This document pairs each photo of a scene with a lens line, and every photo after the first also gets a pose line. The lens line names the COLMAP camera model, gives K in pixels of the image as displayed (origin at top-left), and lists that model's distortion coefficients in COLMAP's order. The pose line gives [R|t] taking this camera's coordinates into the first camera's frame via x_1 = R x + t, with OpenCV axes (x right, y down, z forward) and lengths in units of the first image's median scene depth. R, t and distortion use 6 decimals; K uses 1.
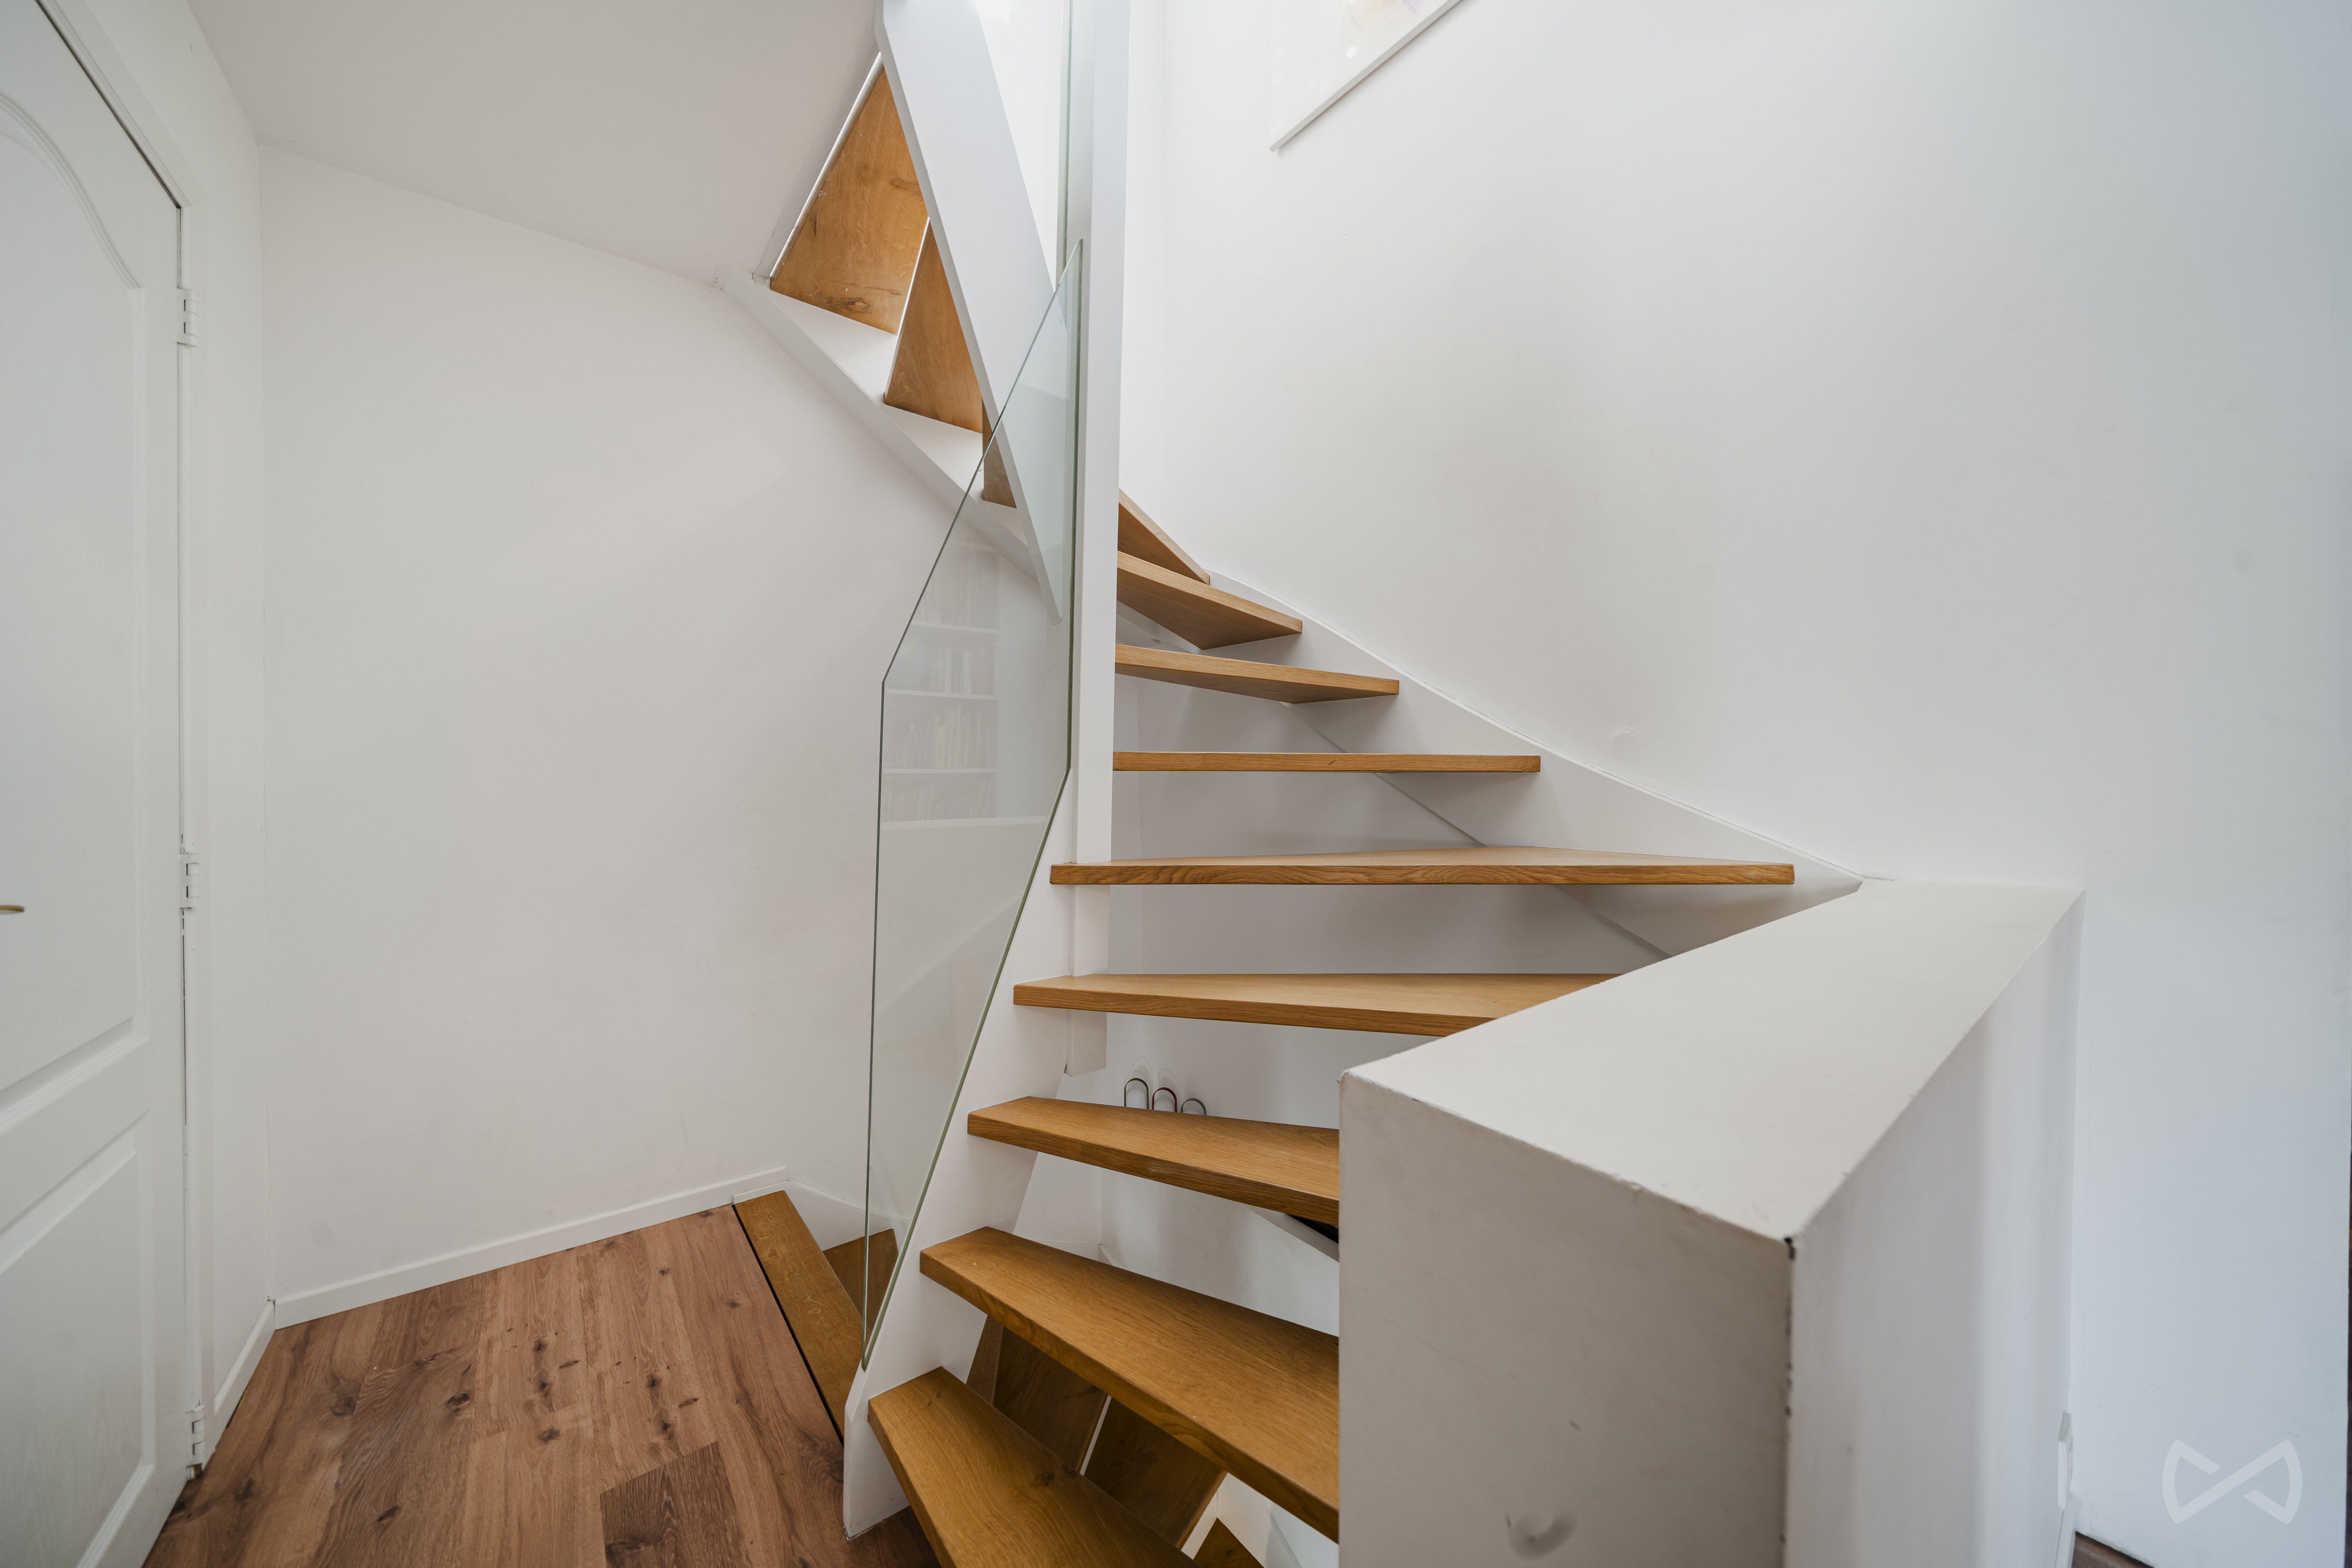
lens RADIAL K [[800.7, 0, 1176.4], [0, 800.7, 779.1], [0, 0, 1]] dist [-0.008965, 0.000522]
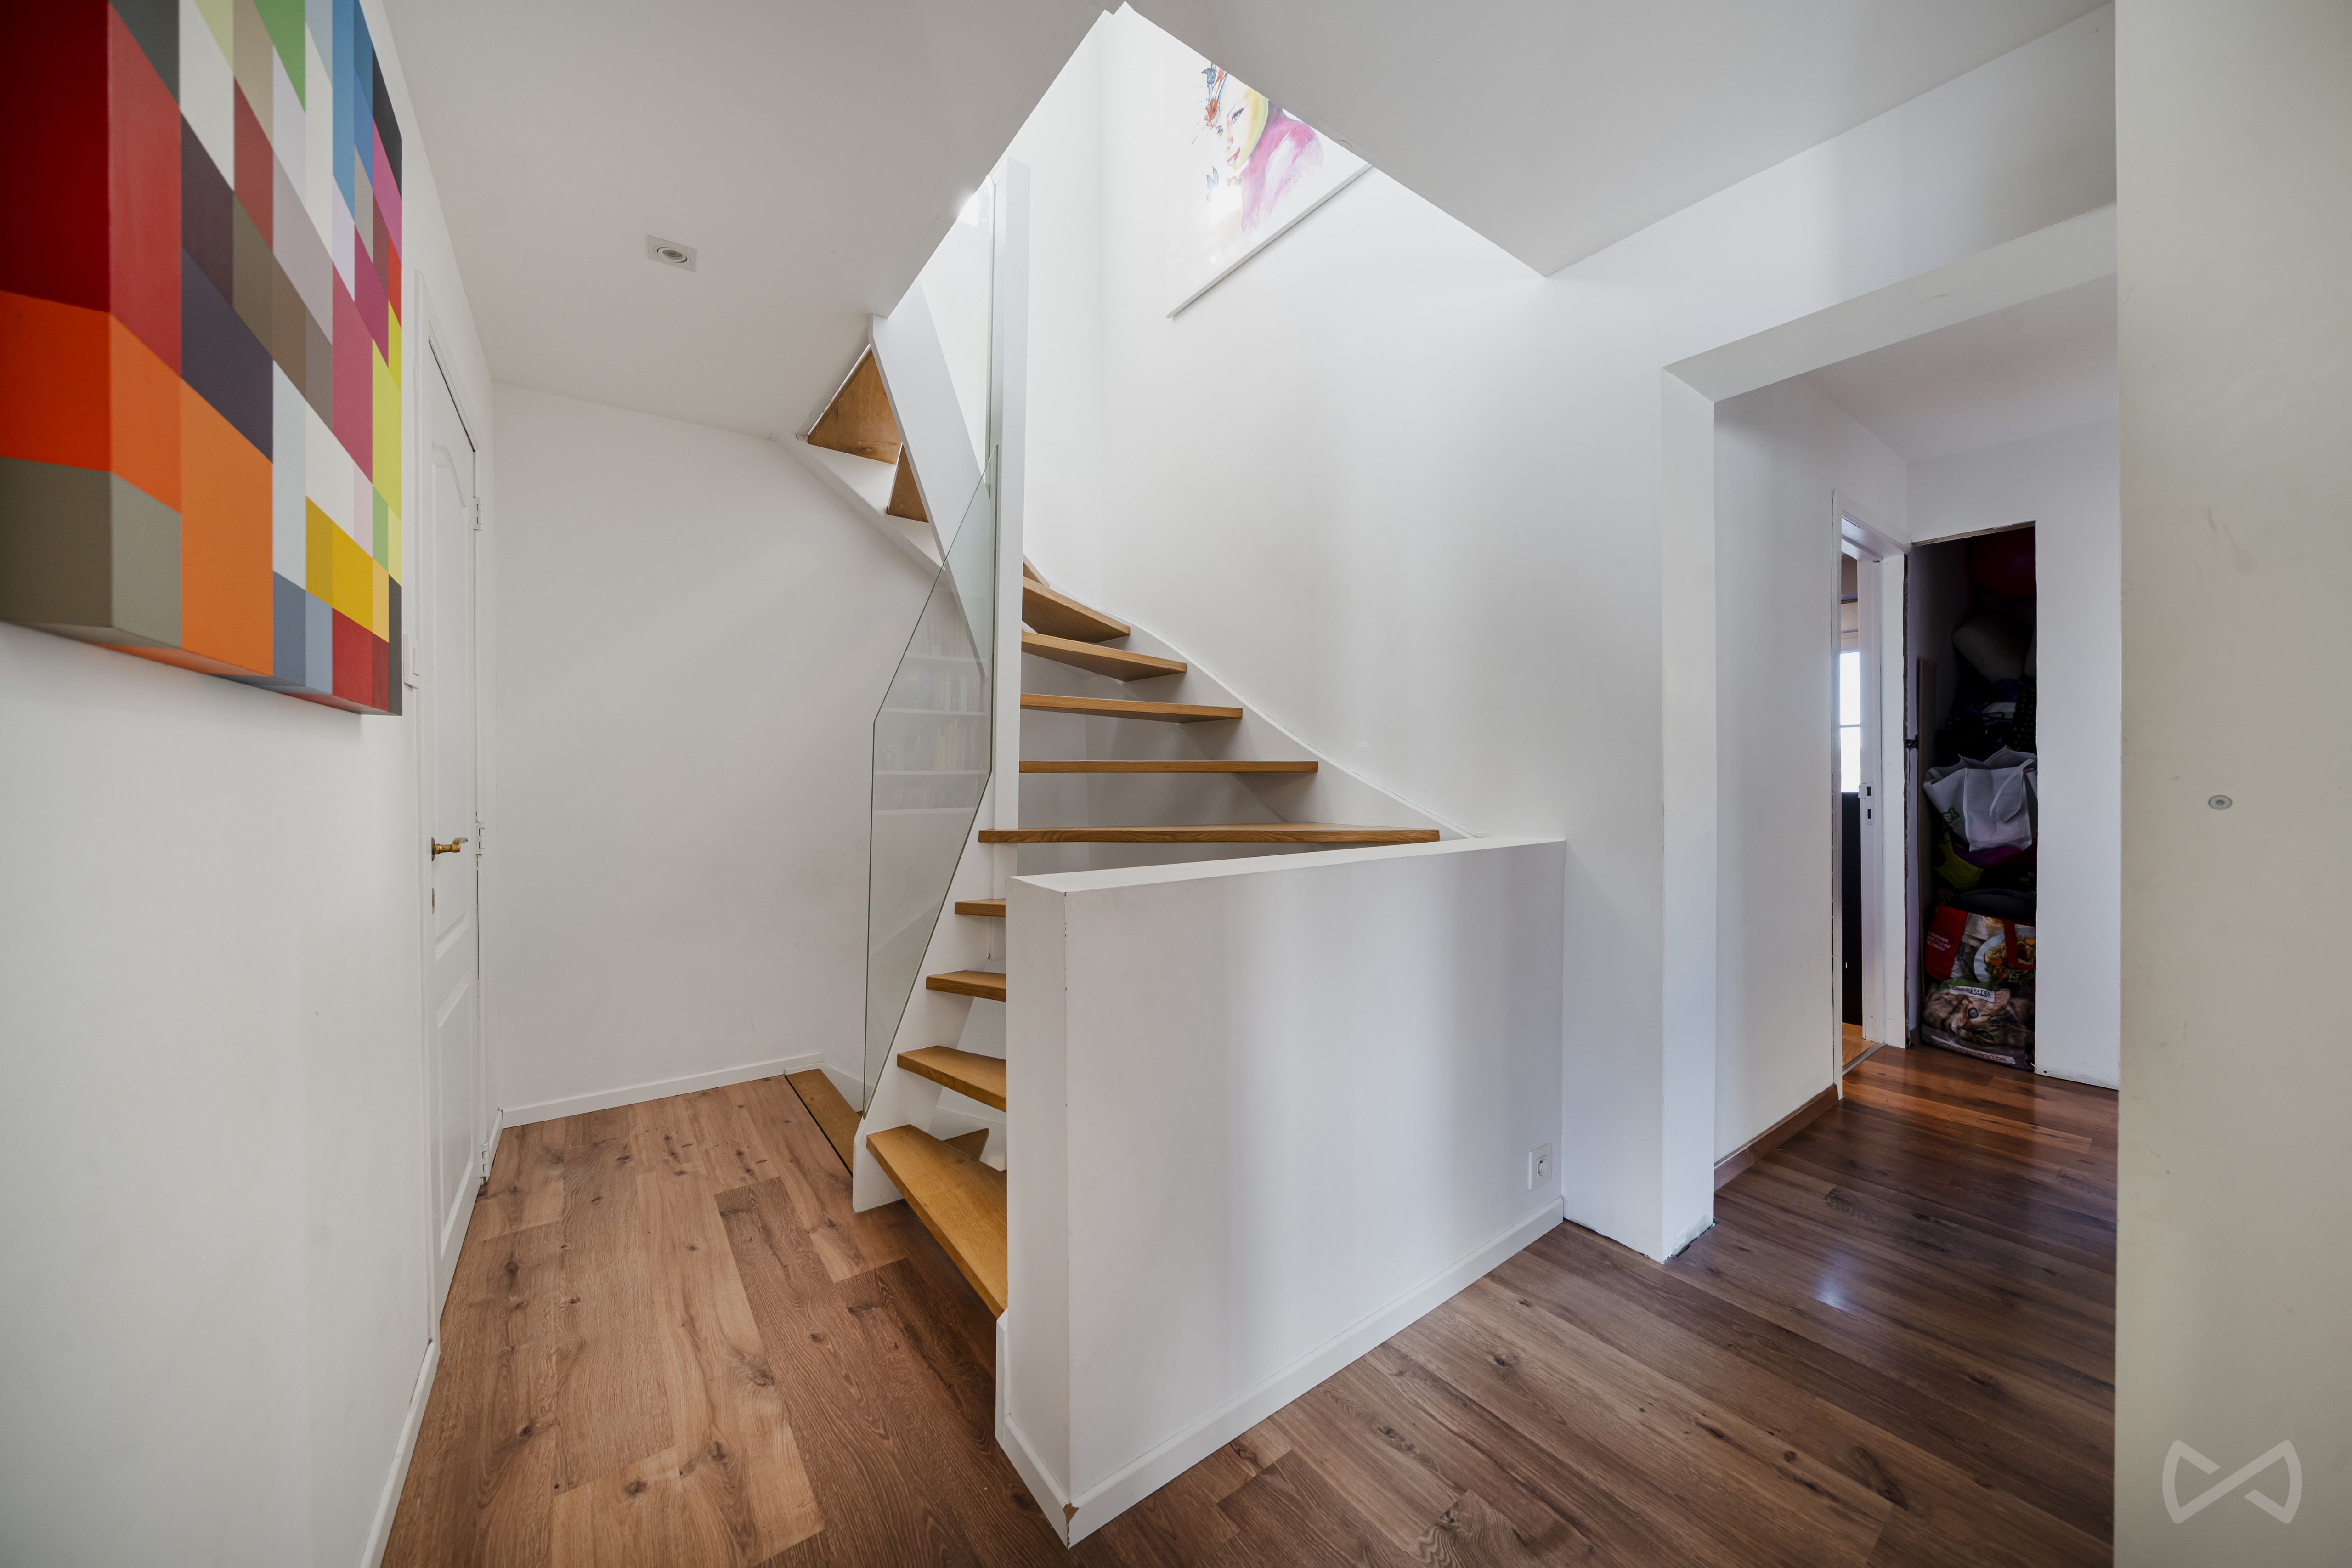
lens RADIAL K [[800.7, 0, 1177.9], [0, 800.7, 781.9], [0, 0, 1]] dist [-0.008965, 0.000522]
pose [[0.999369, -0.003807, -0.035312, 0.288403], [0.003827, 0.999993, 0.000500, 0.008291], [0.035310, -0.000635, 0.999376, -0.581878]]
